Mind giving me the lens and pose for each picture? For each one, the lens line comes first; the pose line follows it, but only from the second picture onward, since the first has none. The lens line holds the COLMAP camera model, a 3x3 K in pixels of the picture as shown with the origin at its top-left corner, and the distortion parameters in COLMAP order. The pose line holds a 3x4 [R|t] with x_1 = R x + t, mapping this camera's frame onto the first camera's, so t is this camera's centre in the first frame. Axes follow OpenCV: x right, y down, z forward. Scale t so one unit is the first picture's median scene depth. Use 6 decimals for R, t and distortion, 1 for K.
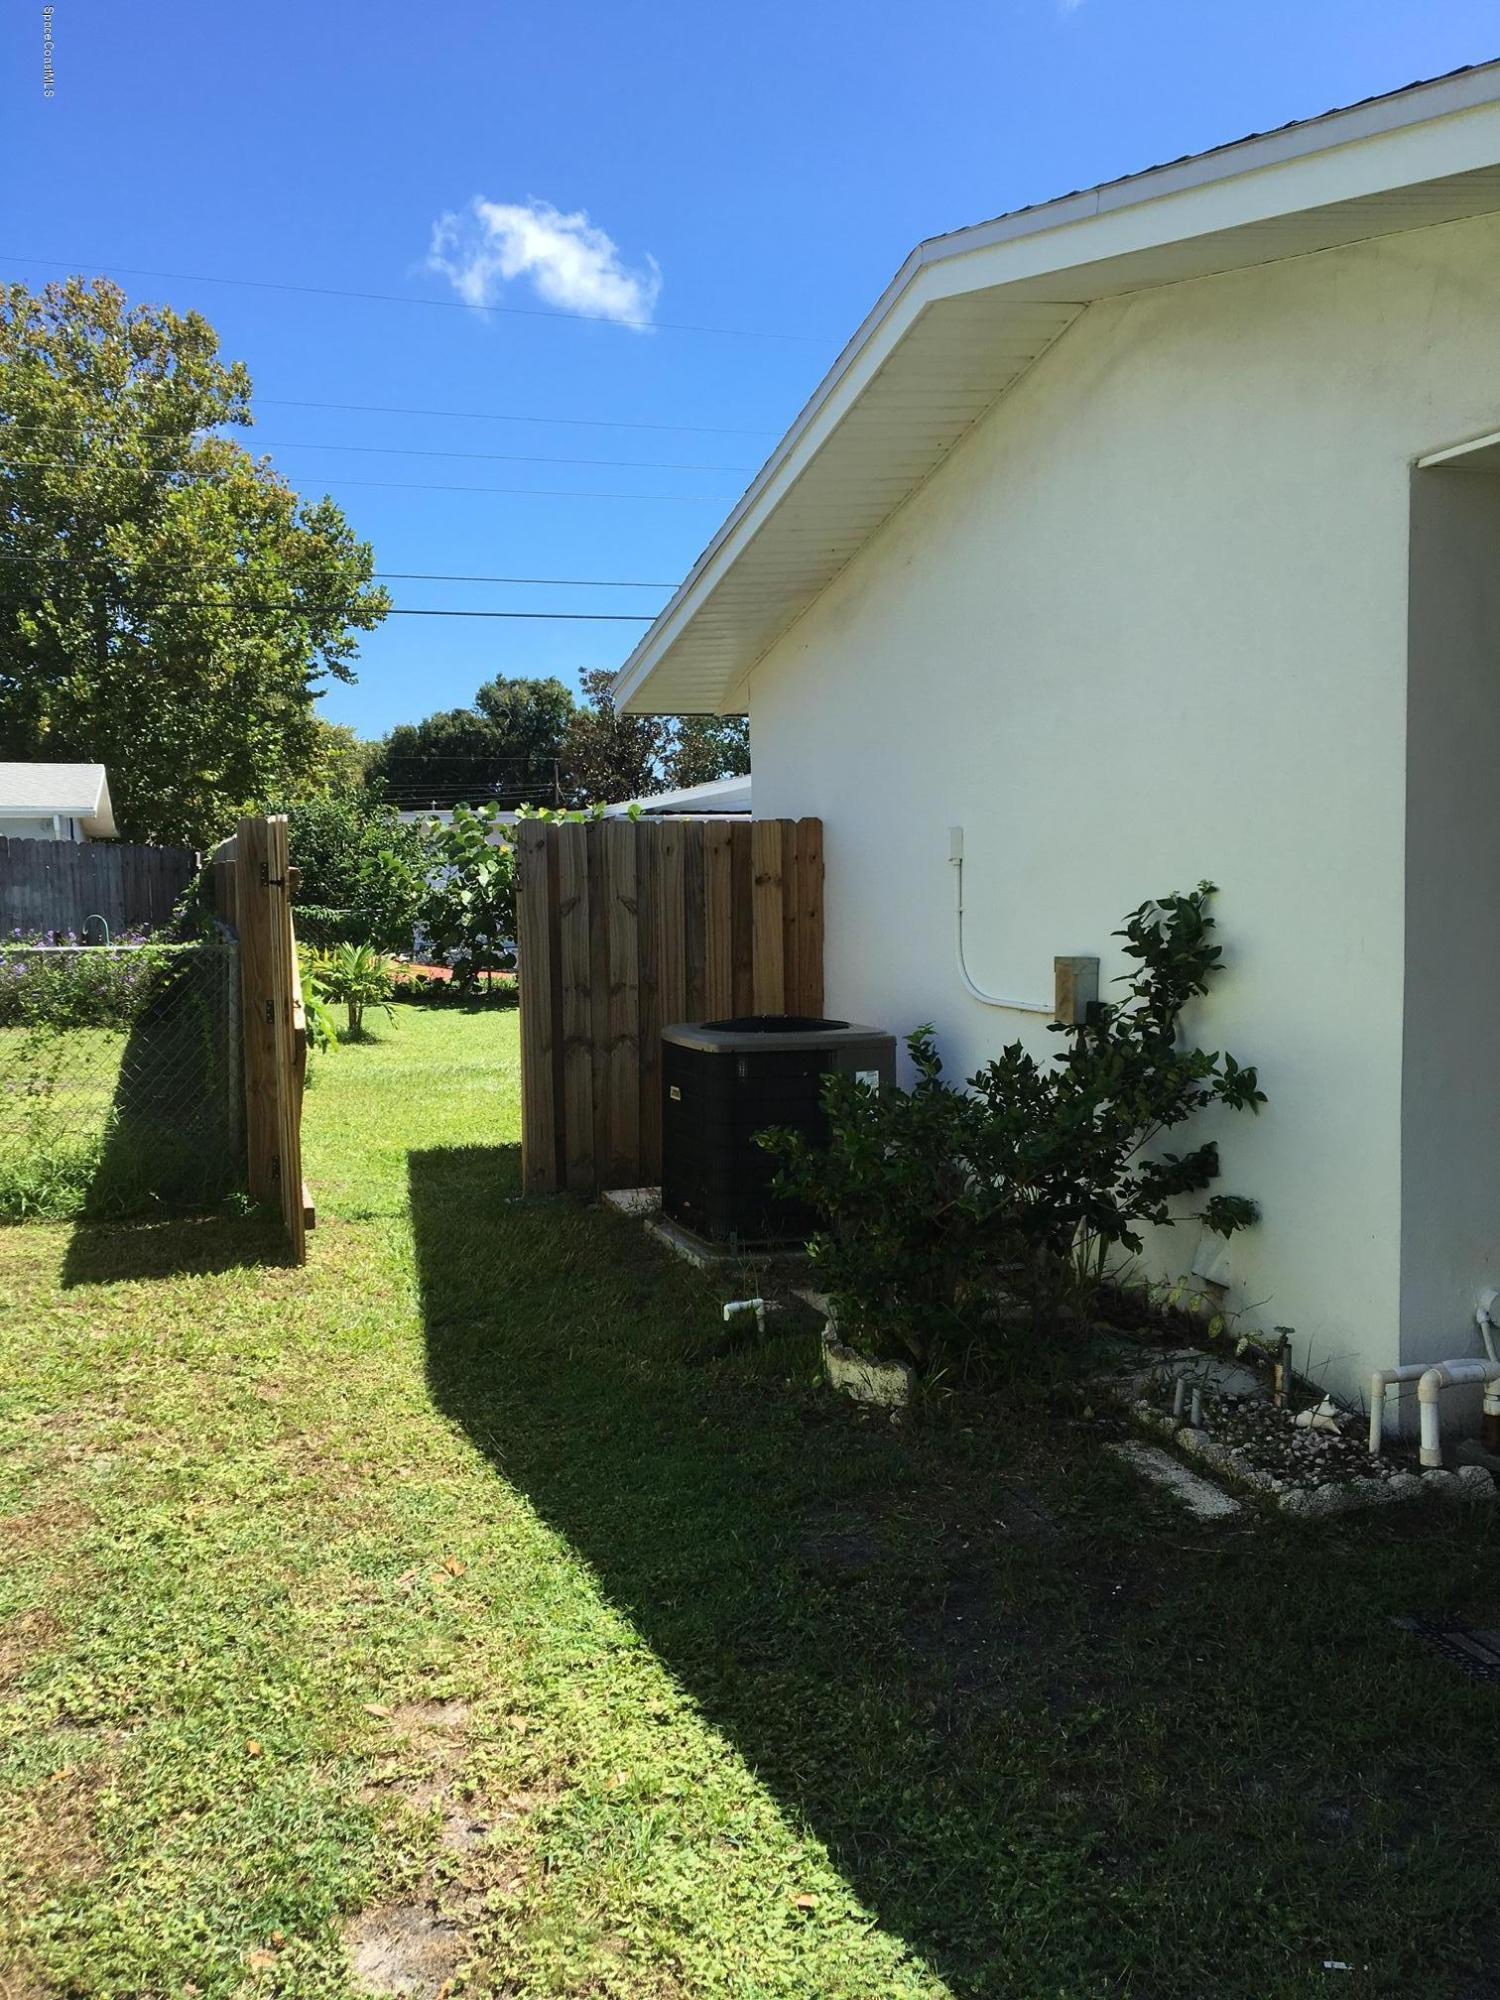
lens RADIAL K [[1694.7, 0, 780.5], [0, 1694.7, 1030.8], [0, 0, 1]] dist [0.098493, -0.118380]
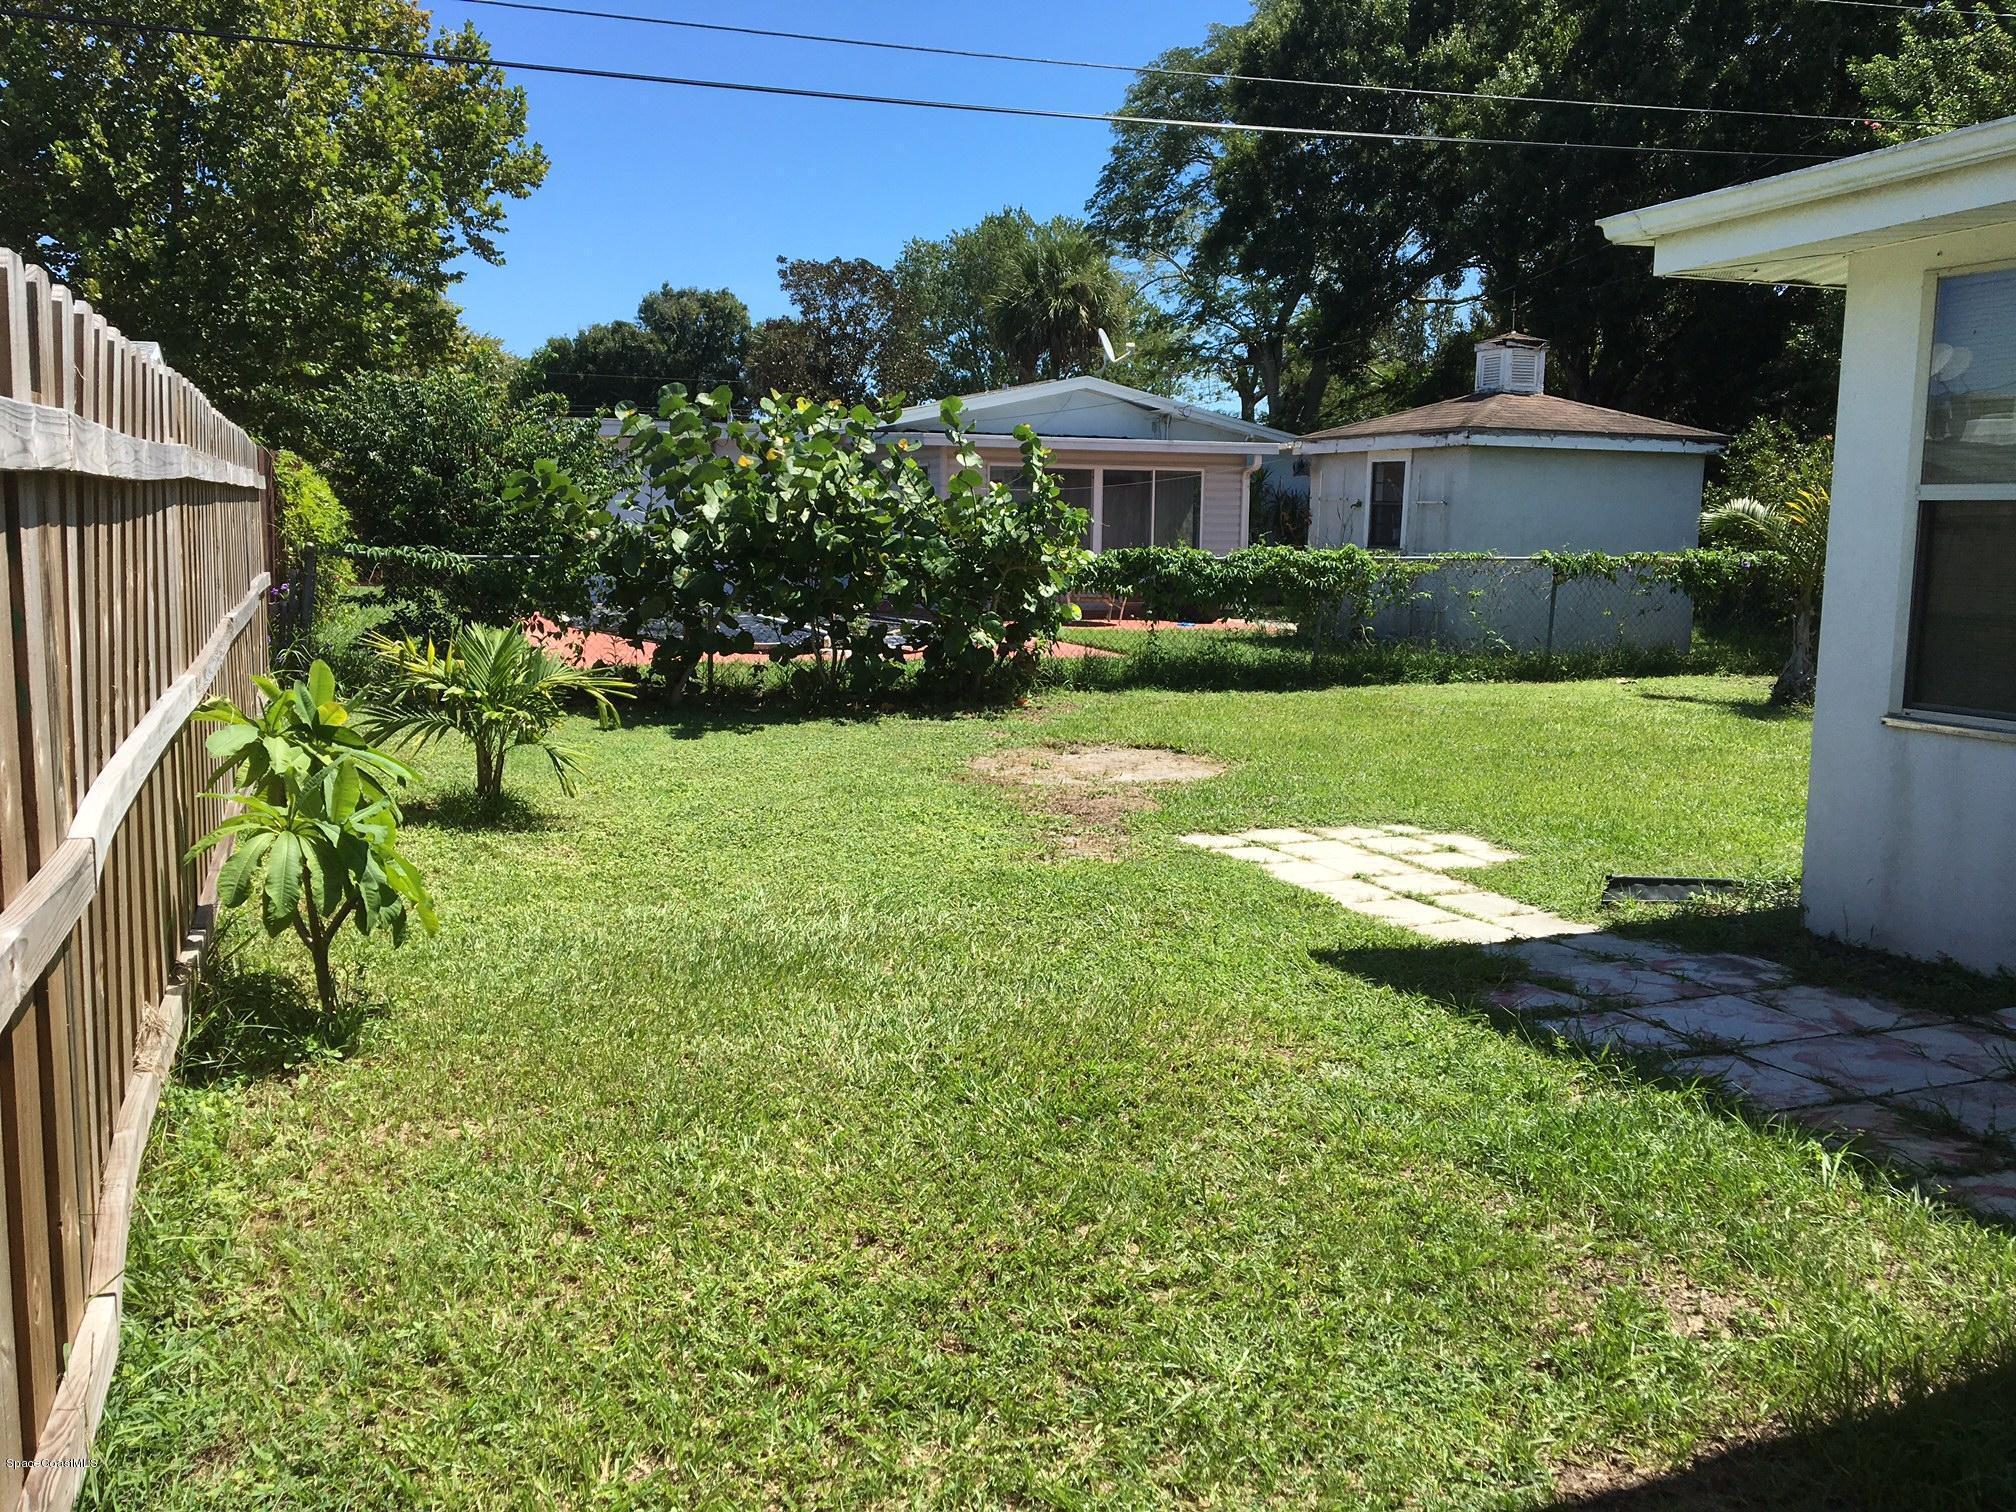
lens RADIAL K [[1708.2, 0, 1008.0], [0, 1708.2, 756.0], [0, 0, 1]] dist [0.098493, -0.118380]
pose [[0.998828, 0.022258, 0.042983, -0.045121], [-0.024199, 0.998685, 0.045187, -0.015641], [-0.041921, -0.046174, 0.998053, 0.185543]]
